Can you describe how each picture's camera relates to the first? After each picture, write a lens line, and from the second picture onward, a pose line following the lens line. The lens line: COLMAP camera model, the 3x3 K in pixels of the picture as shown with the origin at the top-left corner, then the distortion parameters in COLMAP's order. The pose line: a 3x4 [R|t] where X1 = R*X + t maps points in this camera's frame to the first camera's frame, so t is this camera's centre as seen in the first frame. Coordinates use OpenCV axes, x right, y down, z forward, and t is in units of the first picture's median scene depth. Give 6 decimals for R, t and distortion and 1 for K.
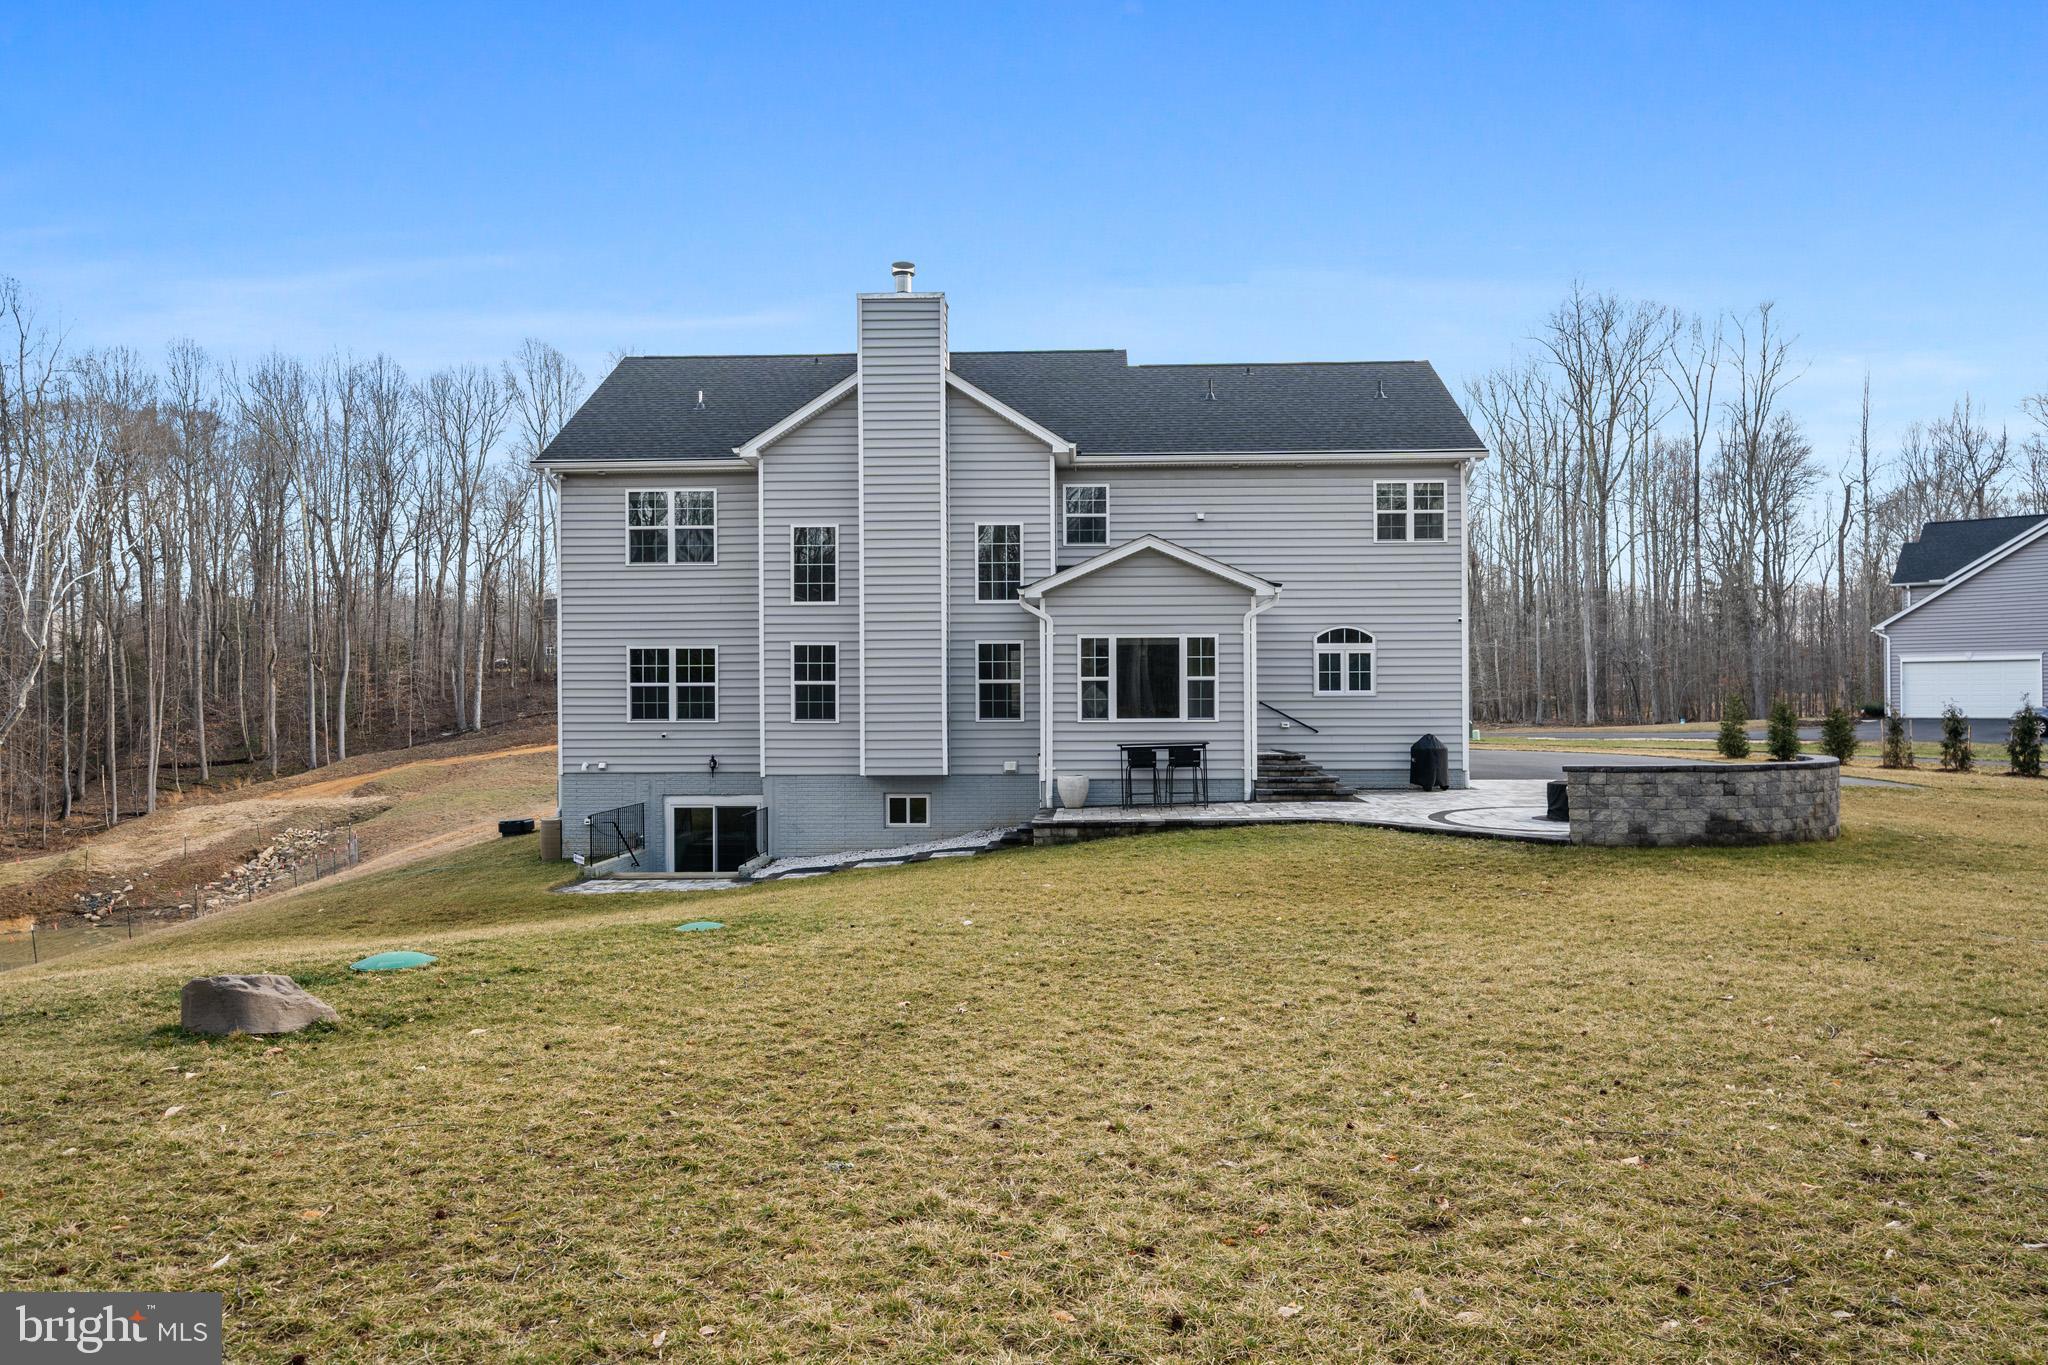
lens RADIAL K [[1380.2, 0, 1024.0], [0, 1380.2, 682.5], [0, 0, 1]] dist [-0.000011, 0.000421]
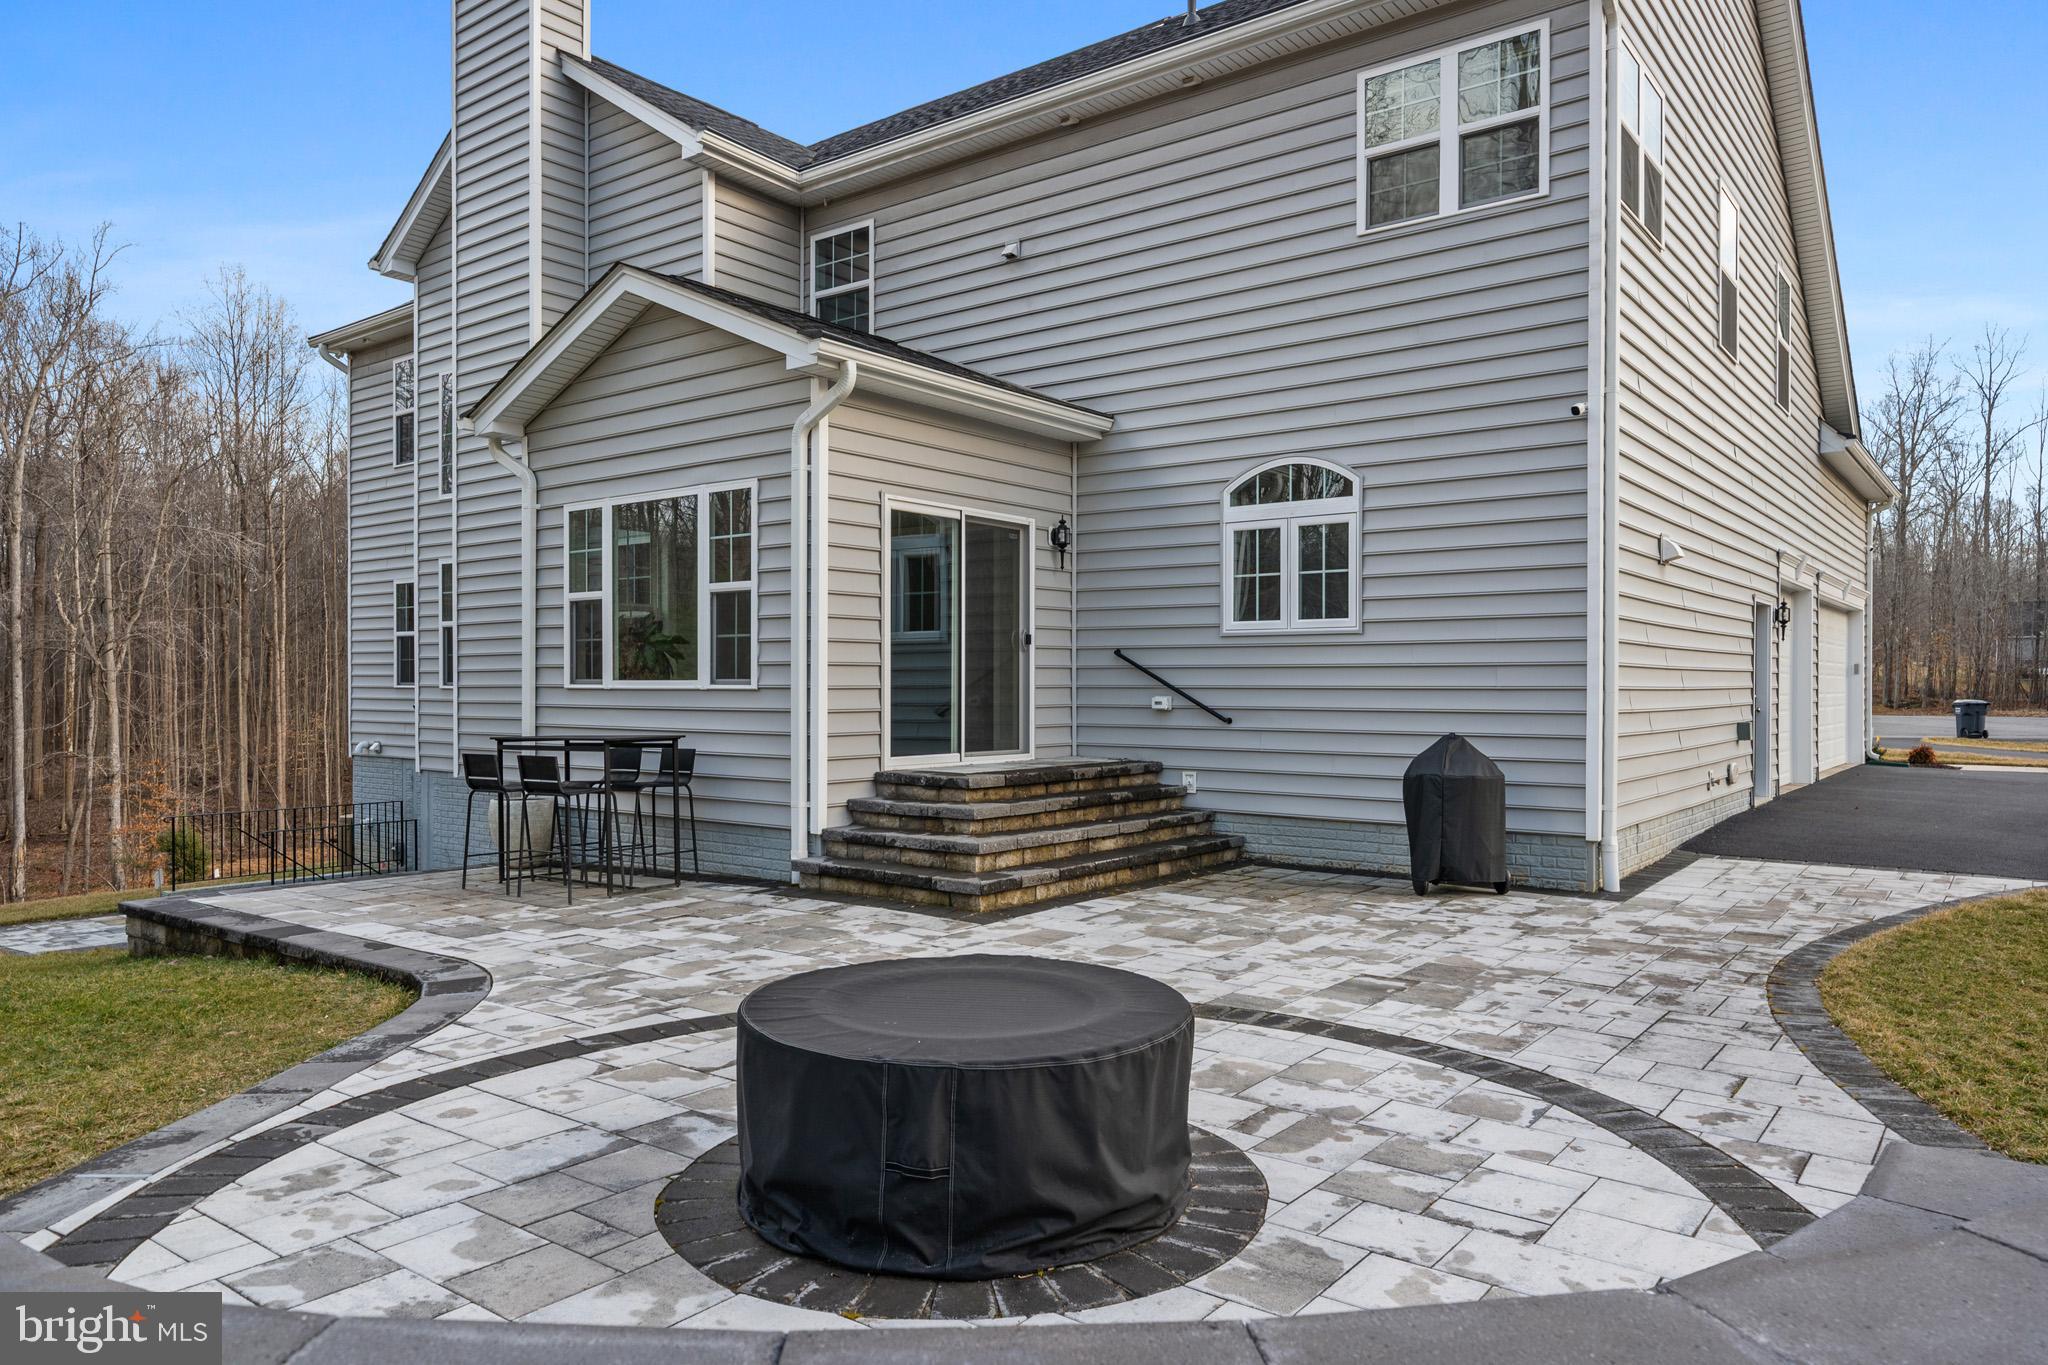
lens RADIAL K [[1332.3, 0, 1058.1], [0, 1332.3, 737.6], [0, 0, 1]] dist [-0.000084, -0.000833]
pose [[0.825941, 0.027713, -0.563075, 0.410057], [0.001157, 0.998706, 0.050851, 0.021042], [0.563755, -0.042651, 0.824840, 0.653672]]
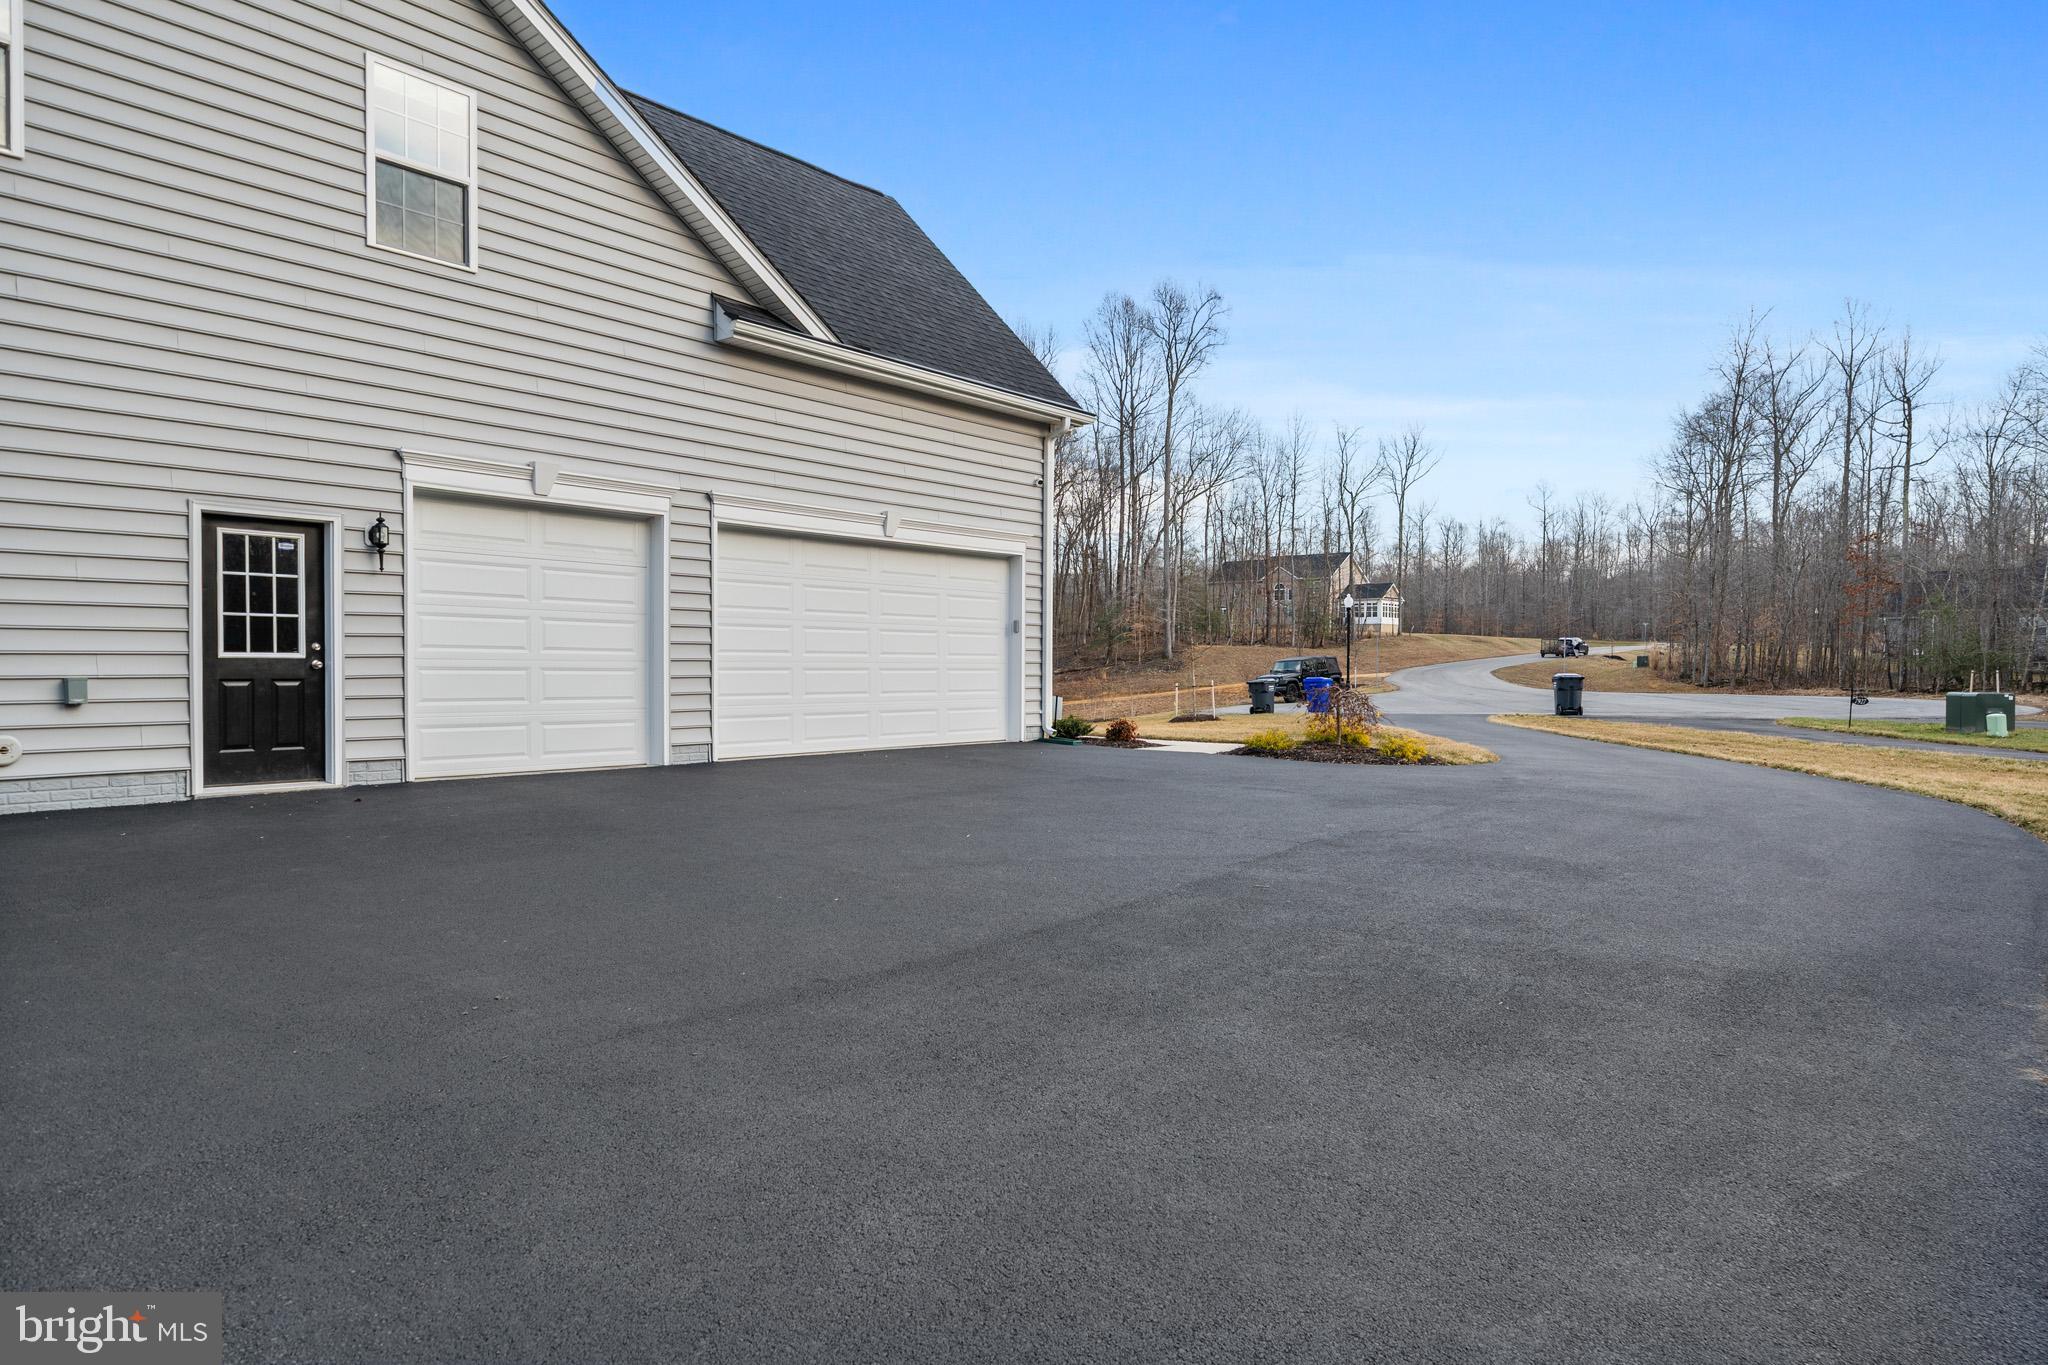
lens RADIAL K [[1288.4, 0, 1024.0], [0, 1288.4, 682.5], [0, 0, 1]] dist [0.000013, -0.000220]
pose [[0.808535, 0.016545, -0.588216, 0.733072], [-0.002018, 0.999677, 0.025345, 0.033050], [0.588445, -0.019306, 0.808307, 1.074201]]
